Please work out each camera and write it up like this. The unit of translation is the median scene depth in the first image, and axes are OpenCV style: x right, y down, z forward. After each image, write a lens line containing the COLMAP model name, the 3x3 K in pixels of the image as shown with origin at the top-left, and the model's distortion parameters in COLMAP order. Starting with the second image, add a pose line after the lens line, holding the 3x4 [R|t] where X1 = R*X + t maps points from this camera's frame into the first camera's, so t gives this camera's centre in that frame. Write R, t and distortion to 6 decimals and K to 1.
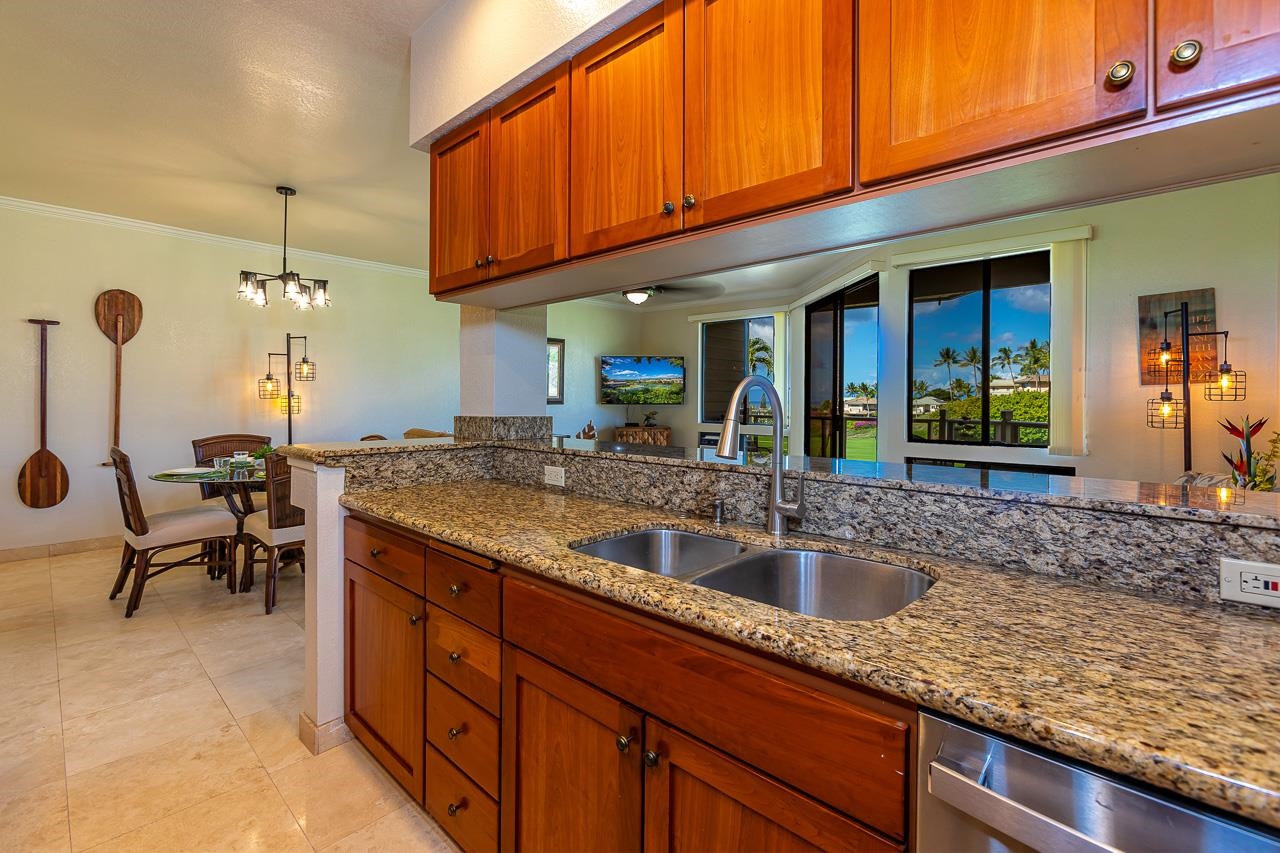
lens RADIAL K [[566.5, 0, 621.5], [0, 566.5, 395.4], [0, 0, 1]] dist [-0.011320, 0.005150]
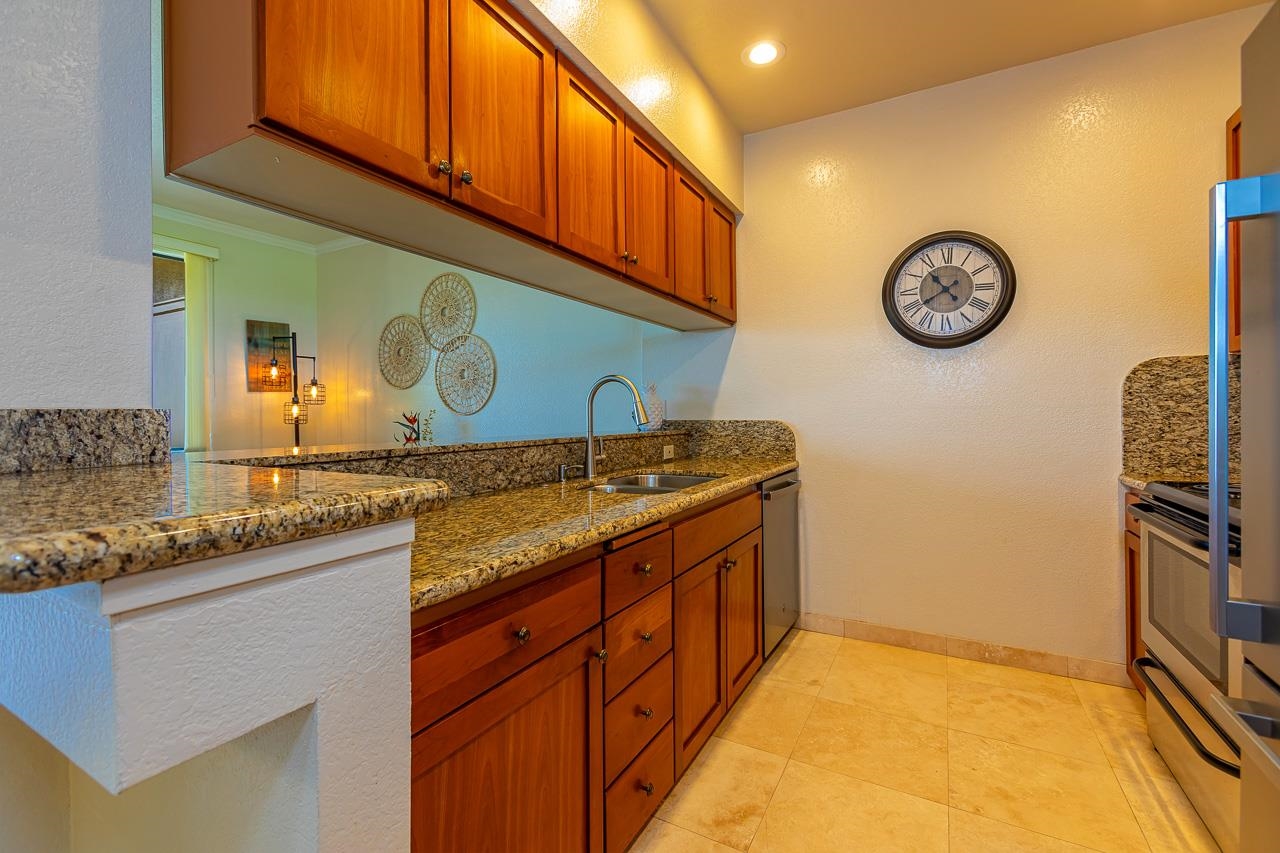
lens RADIAL K [[566.5, 0, 635.7], [0, 566.5, 419.4], [0, 0, 1]] dist [-0.011320, 0.005150]
pose [[-0.263577, -0.009272, 0.964594, -1.005085], [-0.003671, 0.999956, 0.008609, 0.057719], [-0.964631, -0.001271, -0.263600, 1.033998]]
